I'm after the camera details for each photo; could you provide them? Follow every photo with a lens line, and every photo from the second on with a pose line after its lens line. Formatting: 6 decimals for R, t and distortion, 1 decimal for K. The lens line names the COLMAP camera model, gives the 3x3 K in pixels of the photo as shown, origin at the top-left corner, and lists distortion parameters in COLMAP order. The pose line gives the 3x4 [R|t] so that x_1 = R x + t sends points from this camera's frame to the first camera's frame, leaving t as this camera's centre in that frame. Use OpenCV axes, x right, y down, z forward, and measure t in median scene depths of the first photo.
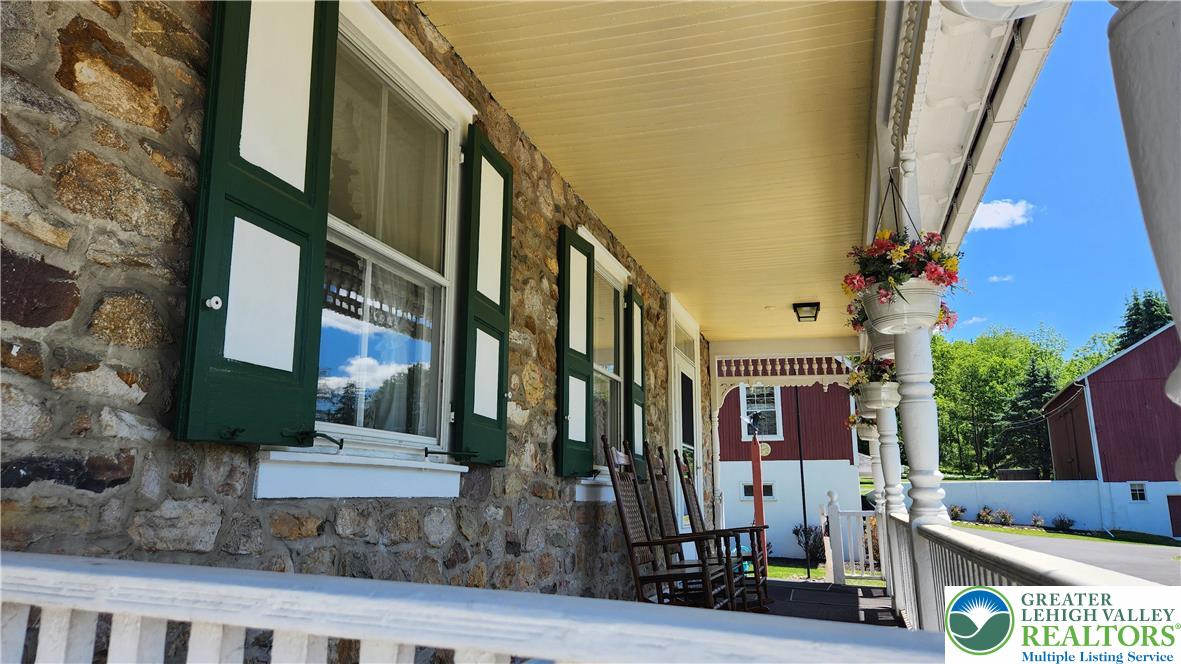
lens RADIAL K [[786.4, 0, 590.5], [0, 786.4, 332.0], [0, 0, 1]] dist [0.045701, -0.000214]
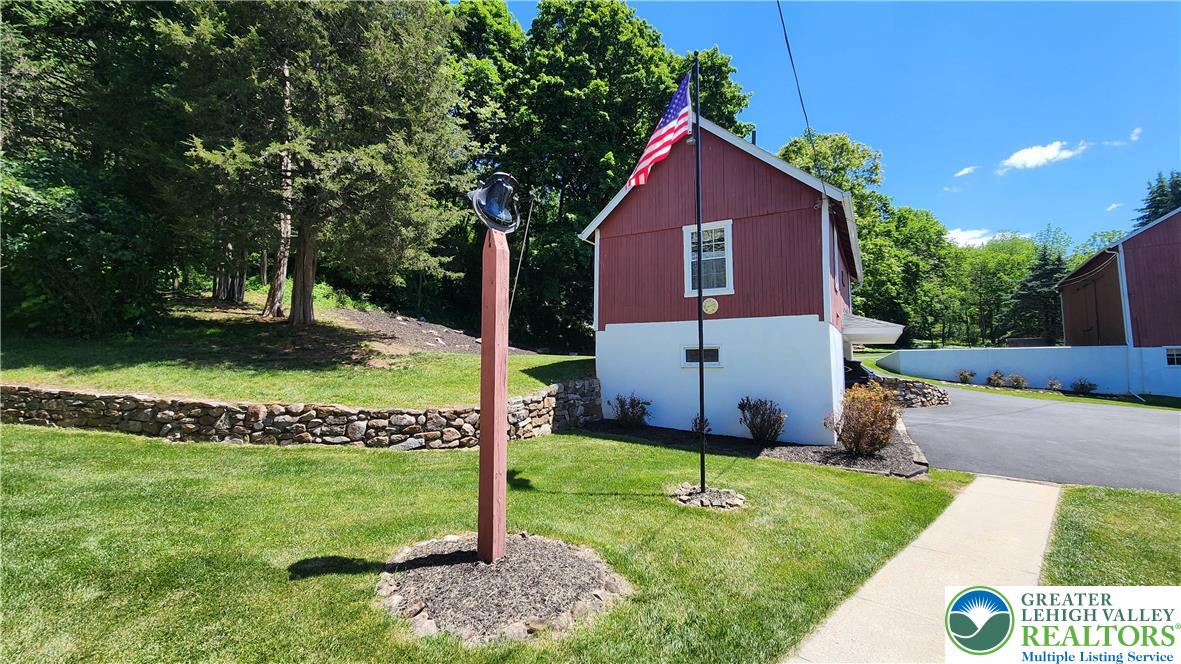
lens RADIAL K [[480.2, 0, 589.1], [0, 480.2, 323.5], [0, 0, 1]] dist [-0.000041, -0.000187]
pose [[0.972650, -0.016128, -0.231714, 0.118559], [0.044647, 0.991966, 0.118364, 0.057068], [0.227944, -0.125472, 0.965556, 0.271757]]
